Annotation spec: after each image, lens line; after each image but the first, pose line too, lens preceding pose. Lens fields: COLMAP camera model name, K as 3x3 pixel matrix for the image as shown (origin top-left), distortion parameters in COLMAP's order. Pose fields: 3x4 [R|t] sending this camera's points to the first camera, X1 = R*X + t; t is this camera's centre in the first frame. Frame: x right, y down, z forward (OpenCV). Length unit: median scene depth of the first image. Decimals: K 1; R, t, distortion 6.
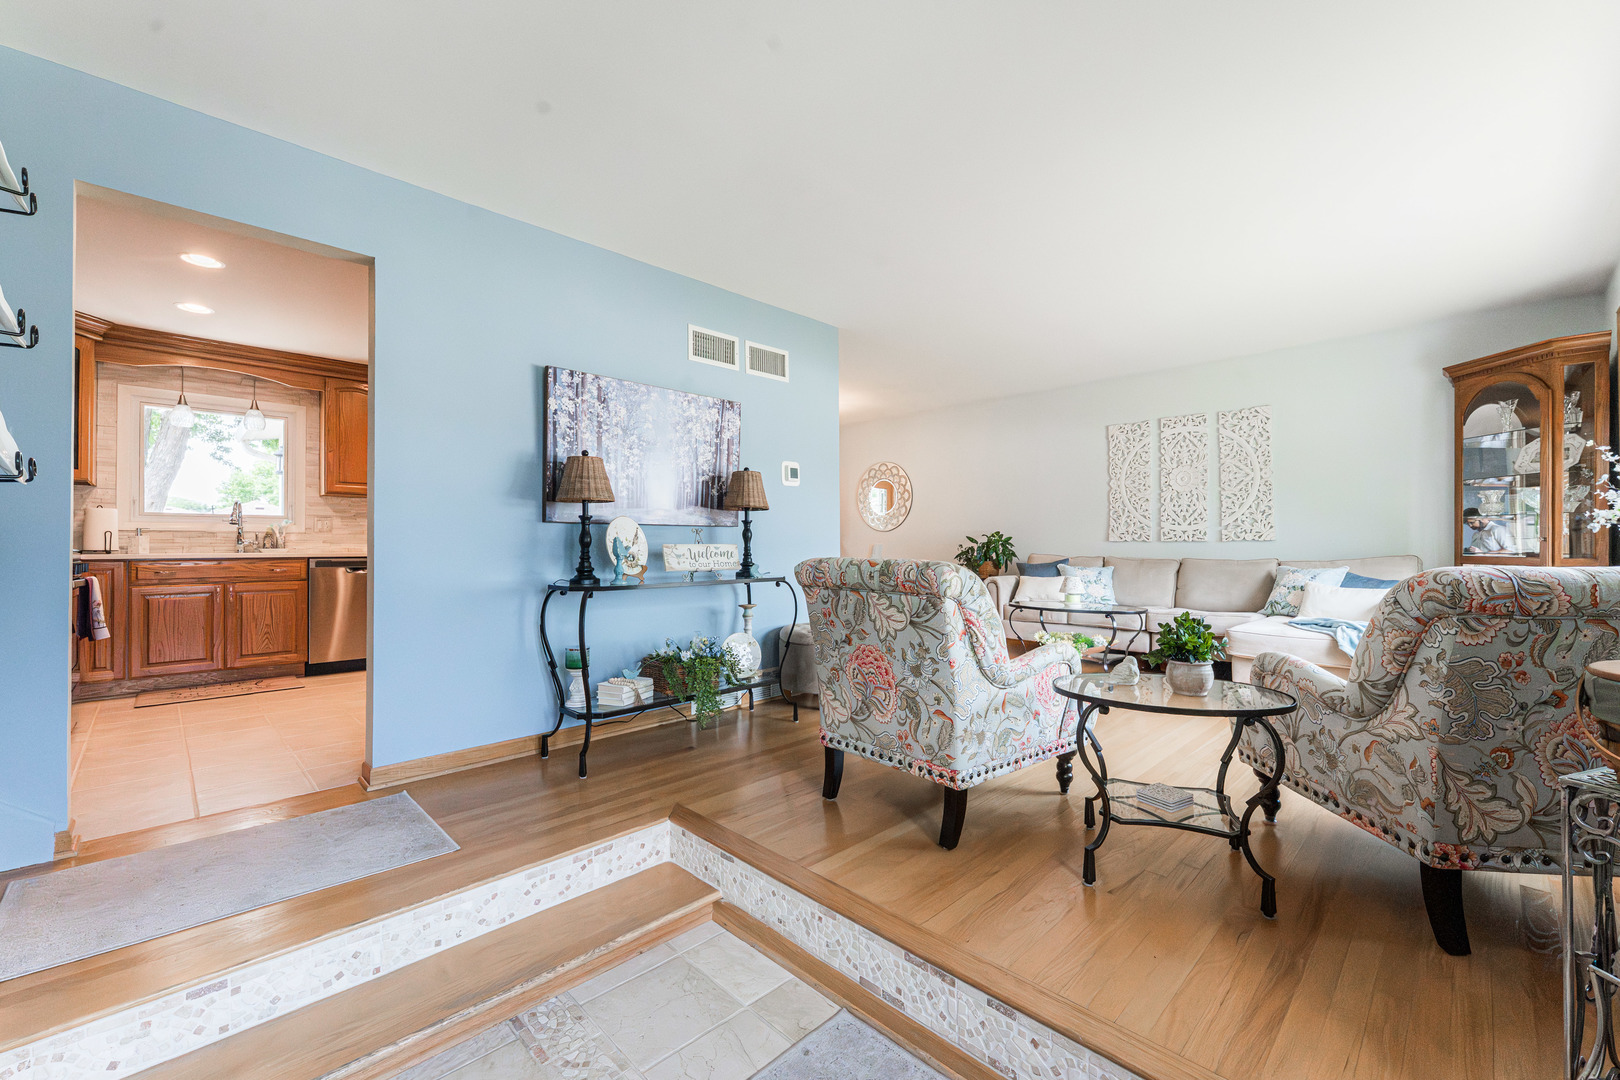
lens RADIAL K [[664.1, 0, 809.9], [0, 664.1, 541.9], [0, 0, 1]] dist [0.002697, 0.000168]
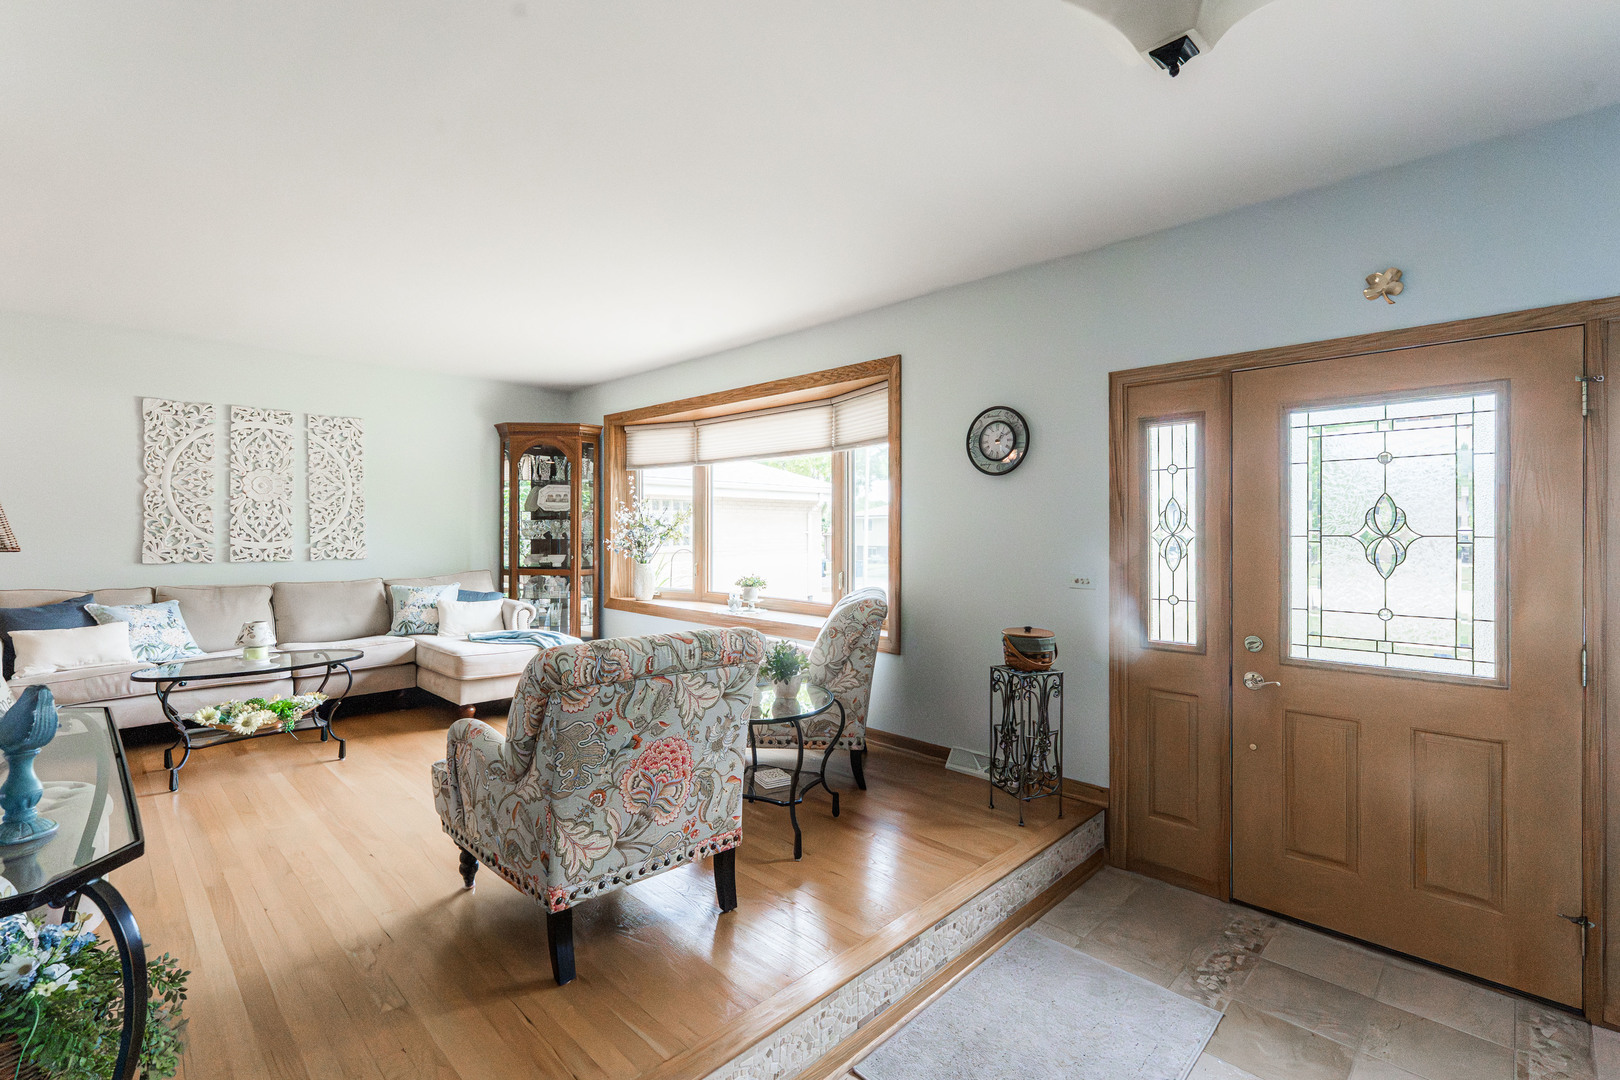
lens RADIAL K [[715.3, 0, 808.1], [0, 715.3, 534.0], [0, 0, 1]] dist [-0.001633, -0.000074]
pose [[-0.014572, -0.002805, 0.999890, -0.345902], [-0.008416, 0.999961, 0.002683, -0.044948], [-0.999858, -0.008376, -0.014595, 0.354226]]
